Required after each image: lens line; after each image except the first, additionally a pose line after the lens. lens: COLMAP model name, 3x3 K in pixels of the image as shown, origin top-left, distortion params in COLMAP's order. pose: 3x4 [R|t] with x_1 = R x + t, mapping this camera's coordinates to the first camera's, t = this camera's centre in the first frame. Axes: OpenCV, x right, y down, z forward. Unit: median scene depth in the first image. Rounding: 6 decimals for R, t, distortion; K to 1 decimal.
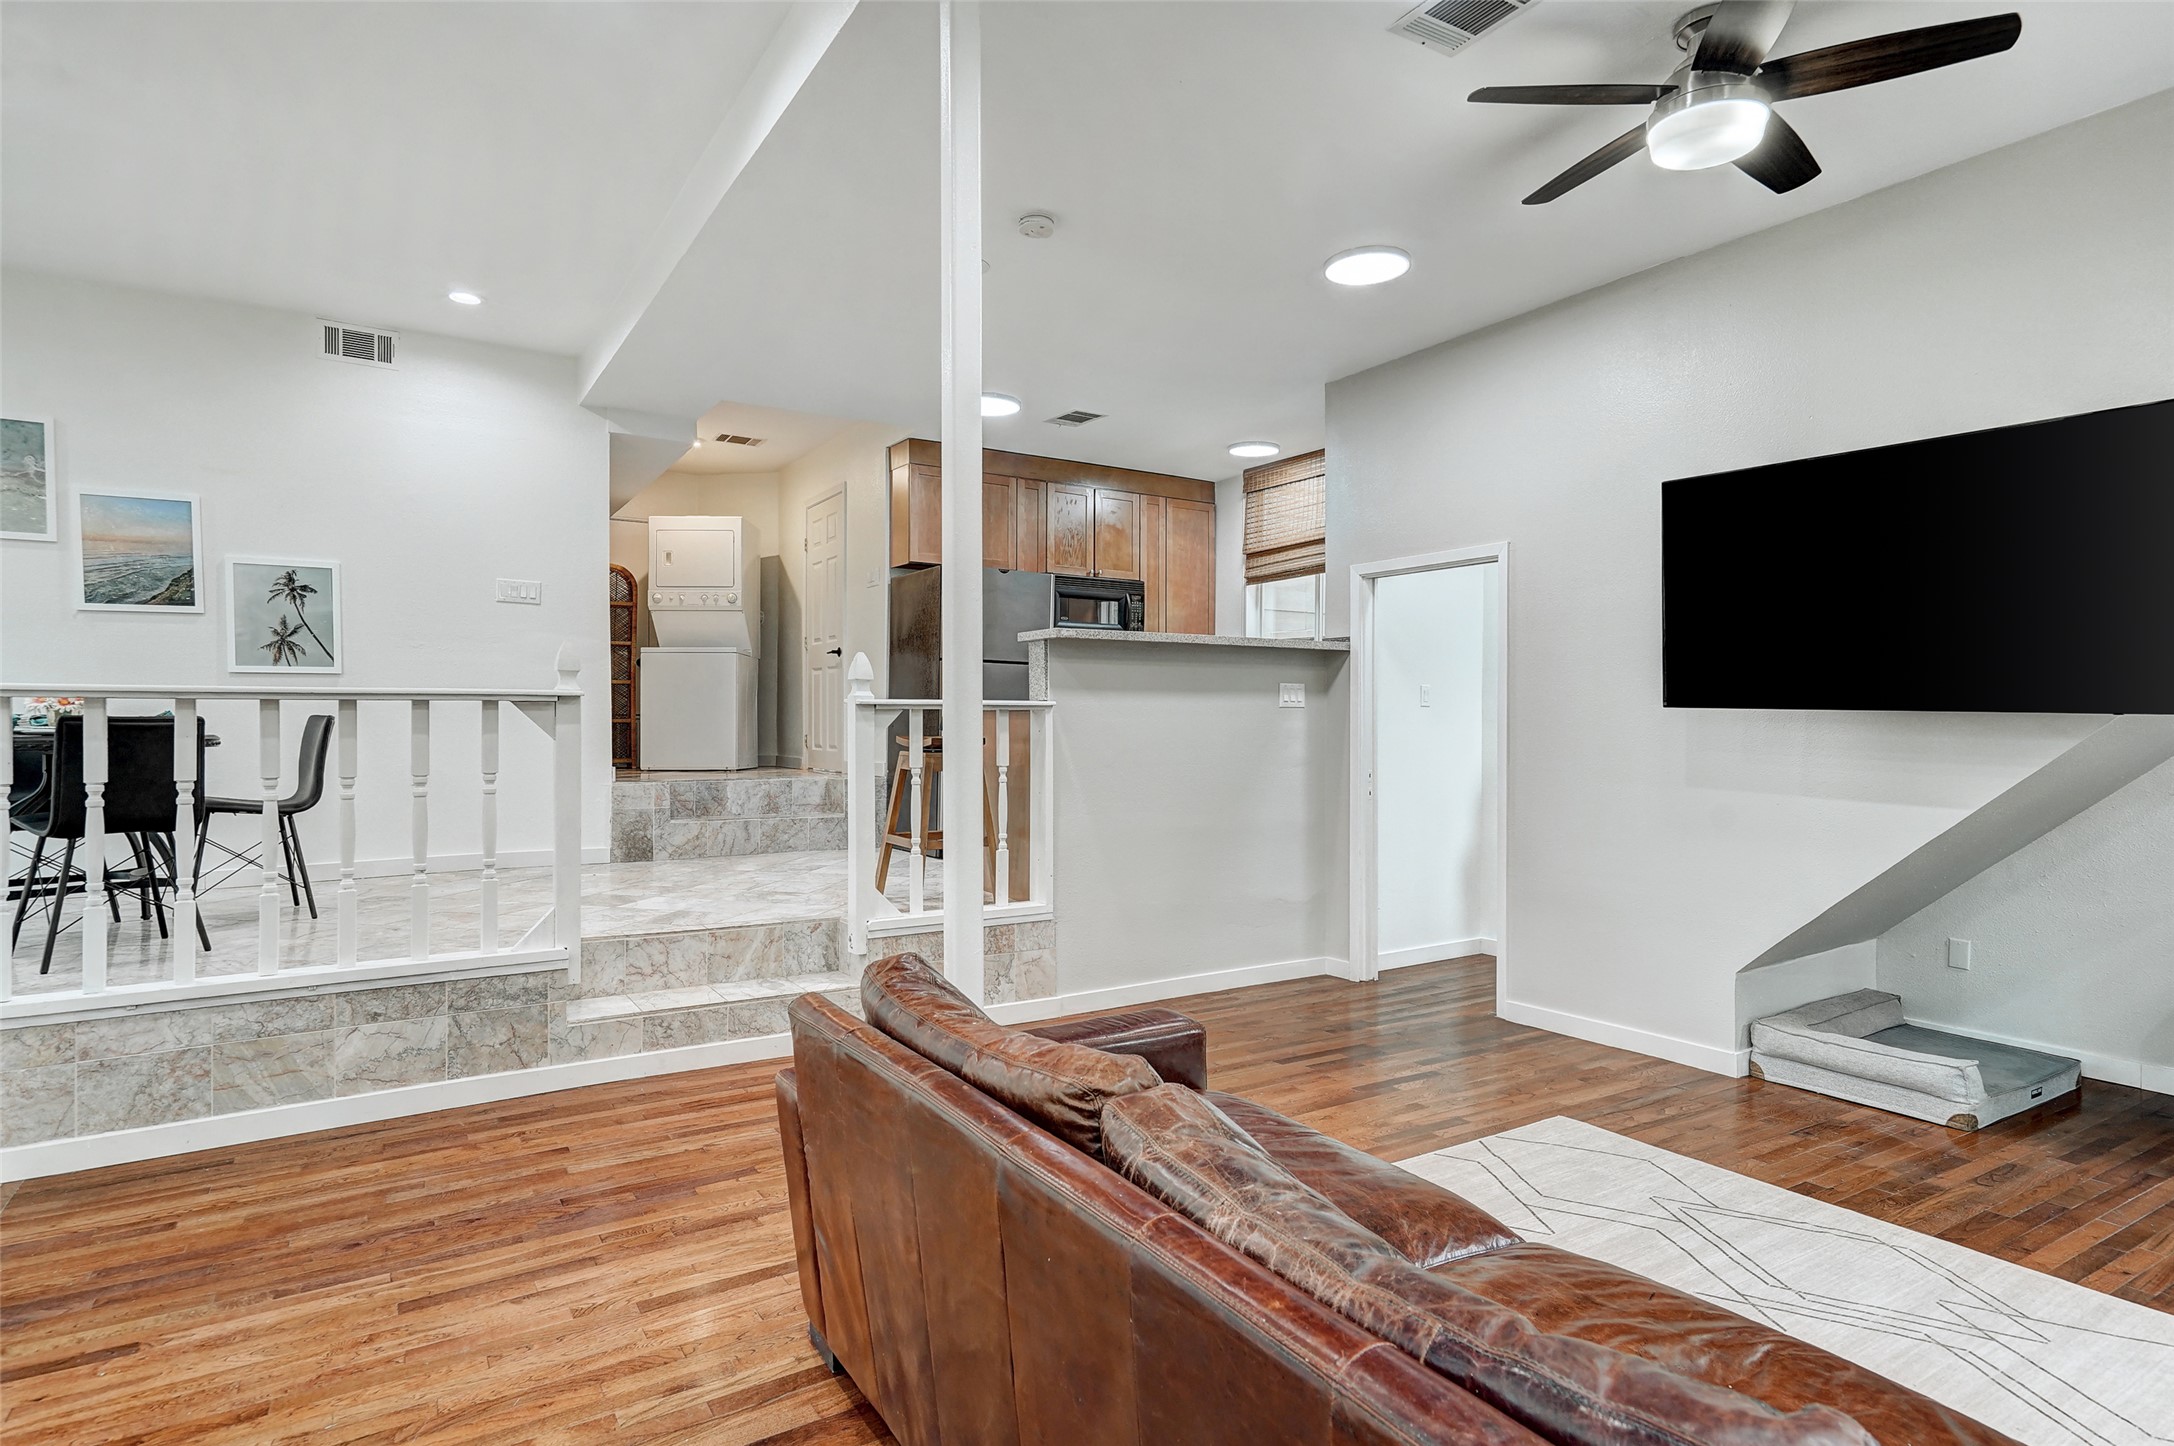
lens RADIAL K [[1244.7, 0, 1106.6], [0, 1244.7, 730.5], [0, 0, 1]] dist [0.003629, 0.000544]
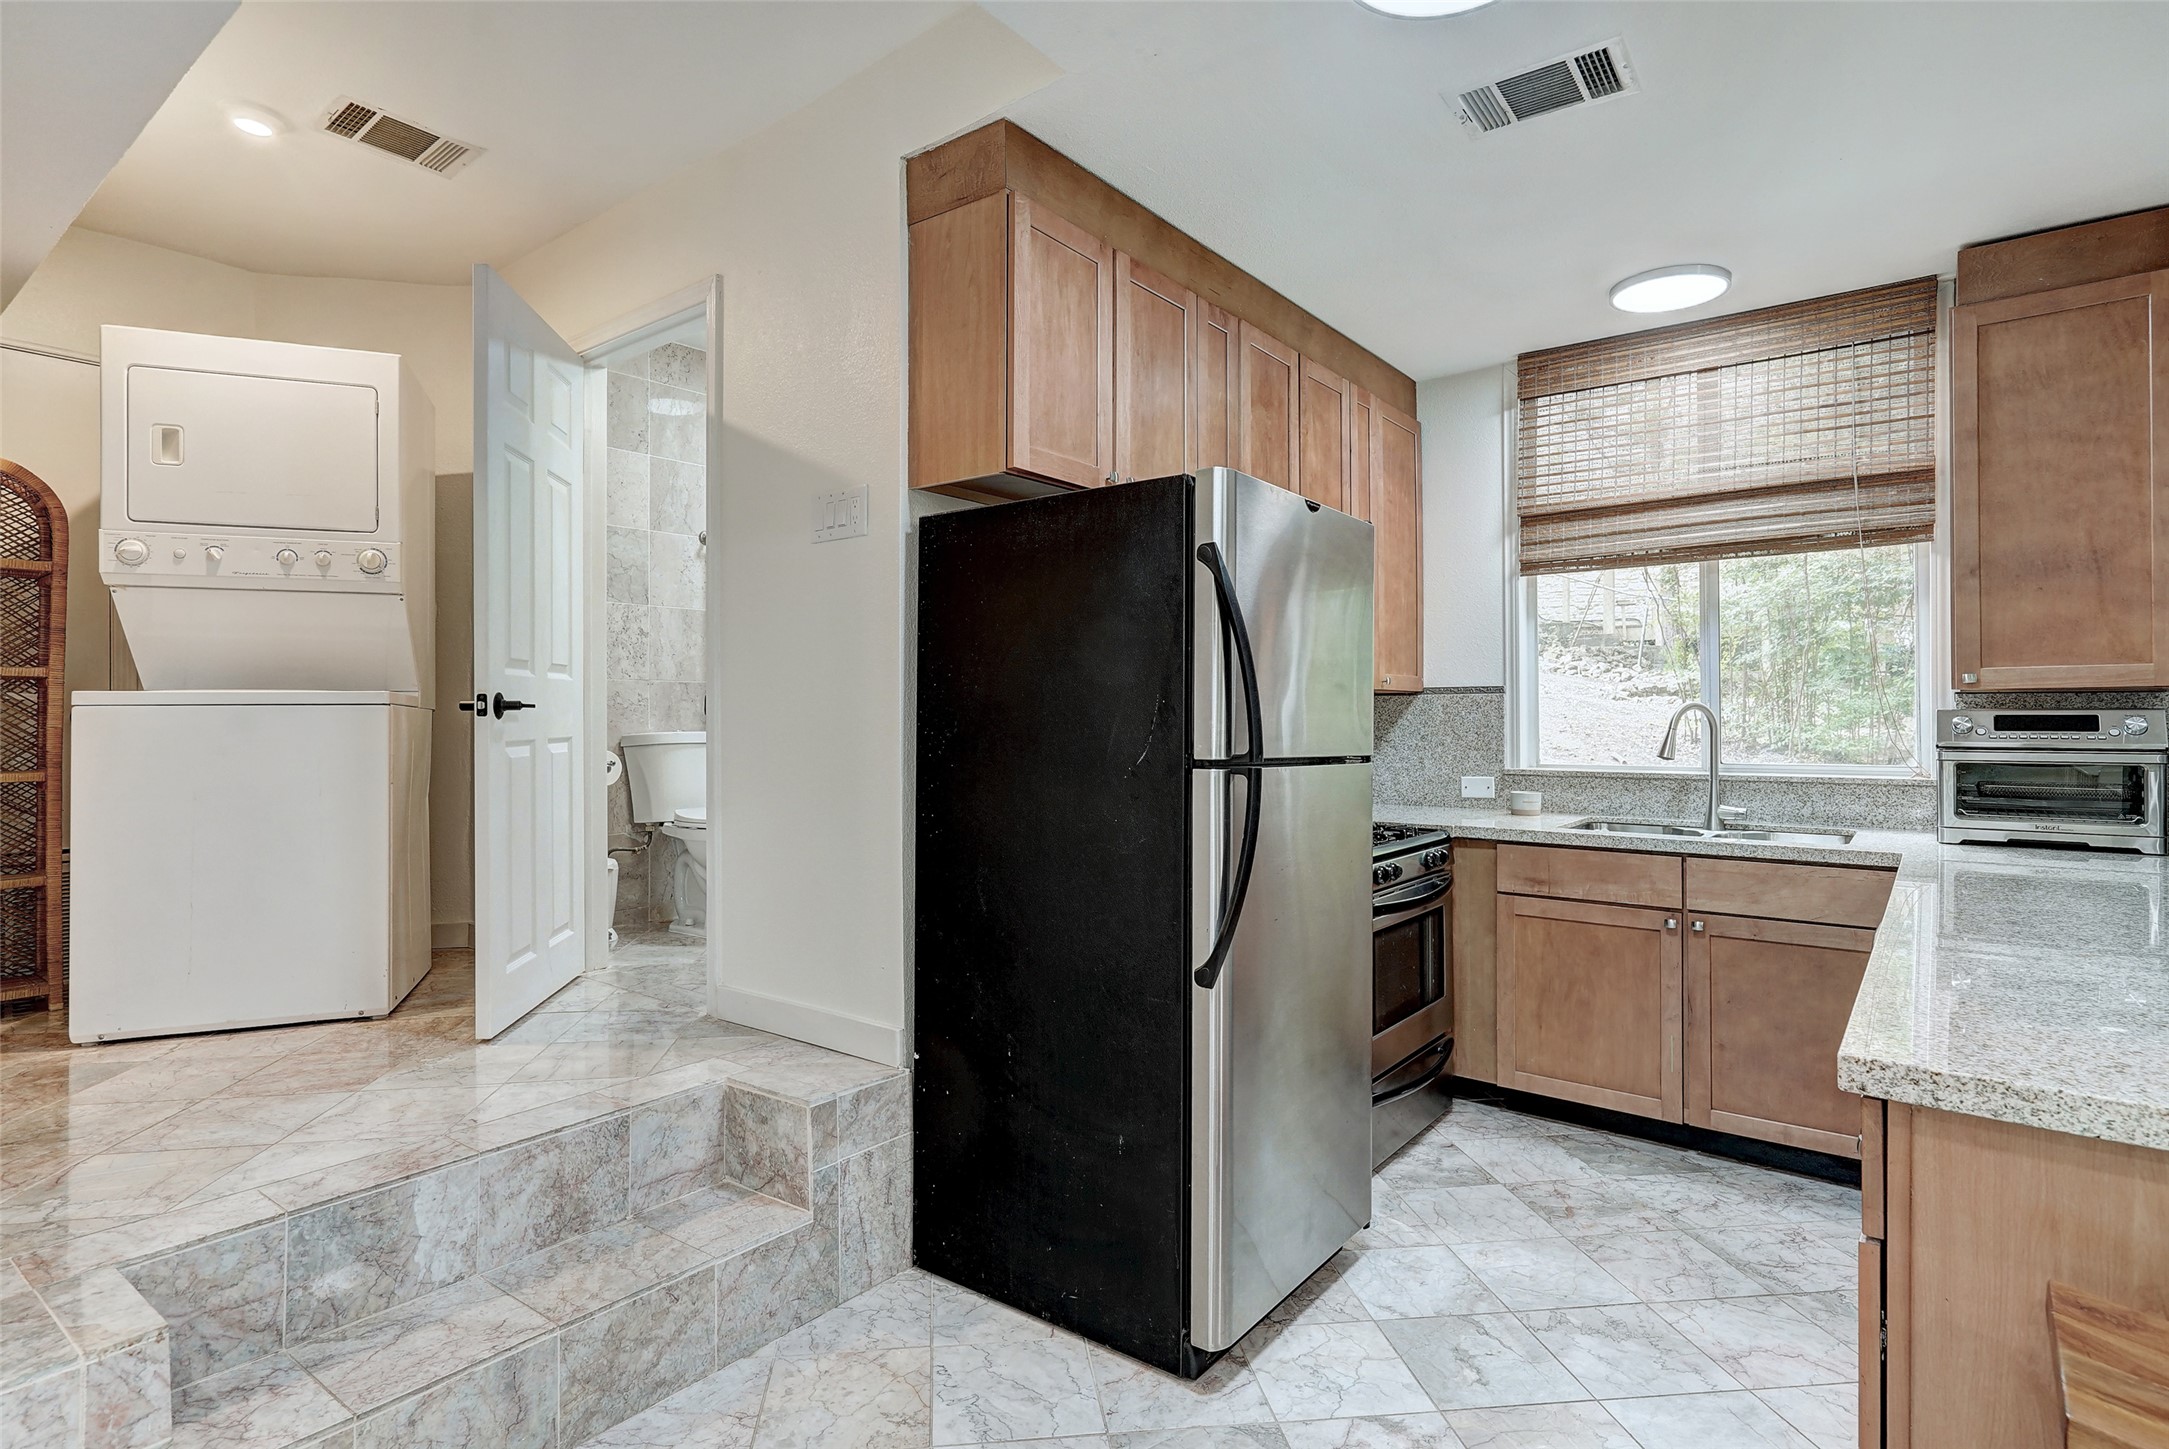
lens RADIAL K [[1127.3, 0, 1096.6], [0, 1127.3, 707.5], [0, 0, 1]] dist [0.003158, 0.004595]
pose [[0.940662, -0.003482, 0.339328, -0.215202], [0.006514, 0.999948, -0.007796, -0.058676], [-0.339283, 0.009544, 0.940636, 0.613593]]
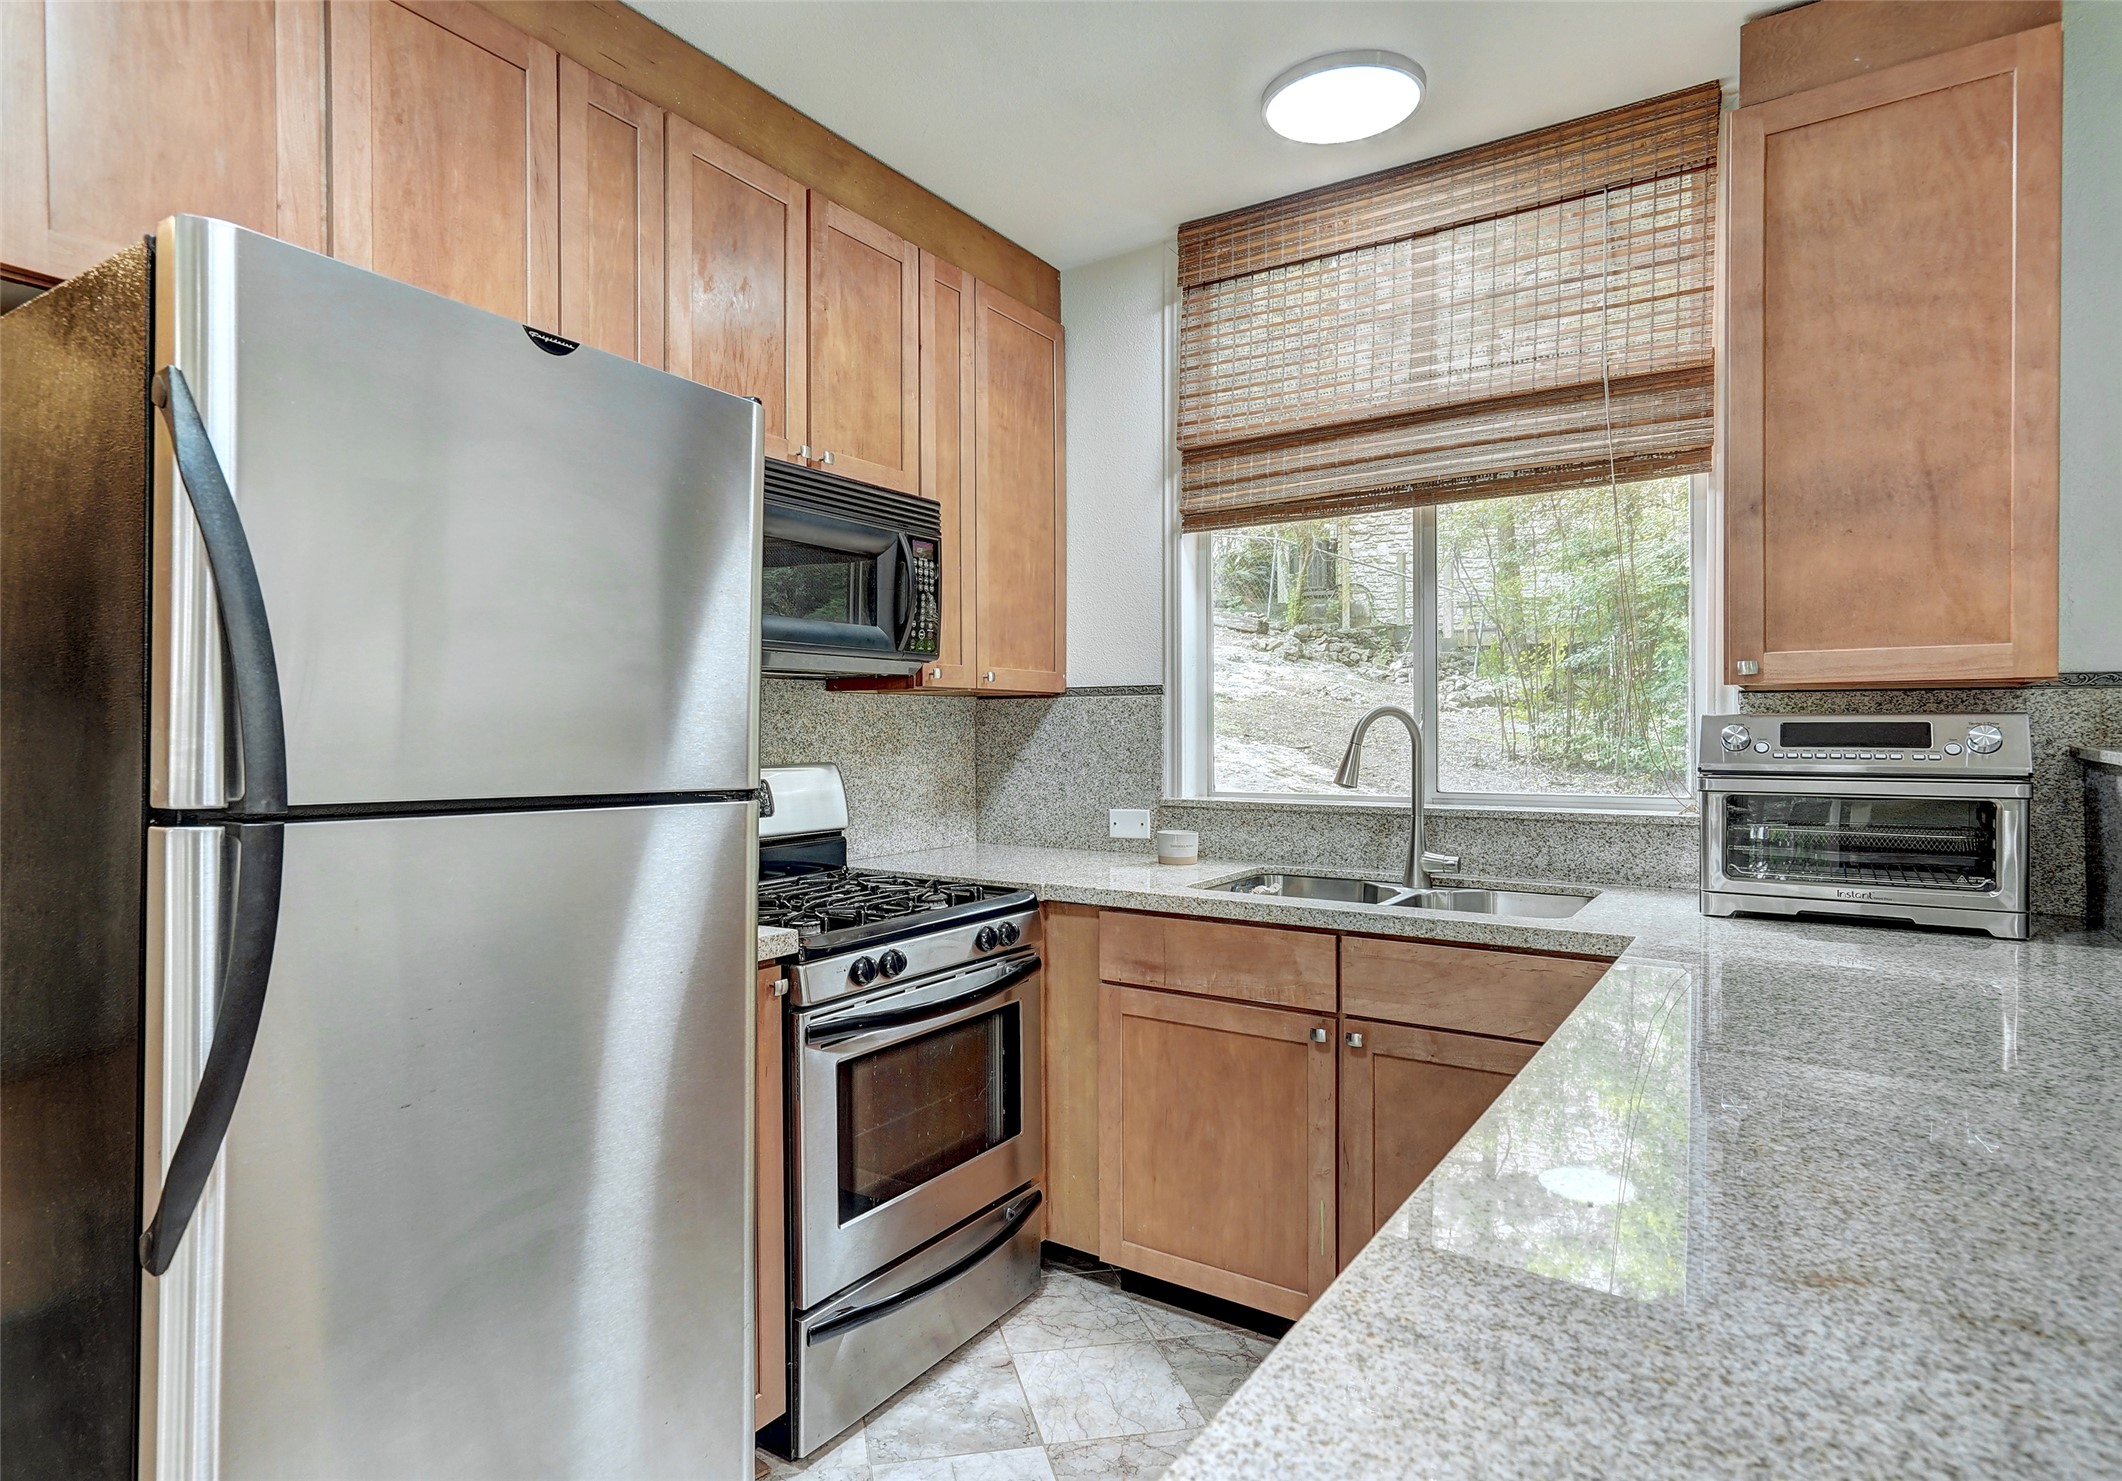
lens RADIAL K [[1150.1, 0, 1043.8], [0, 1150.1, 733.6], [0, 0, 1]] dist [0.007320, 0.005416]
pose [[0.924396, -0.007624, 0.381357, -0.060520], [0.006701, 0.999971, 0.003748, -0.056935], [-0.381374, -0.000909, 0.924420, 0.689982]]
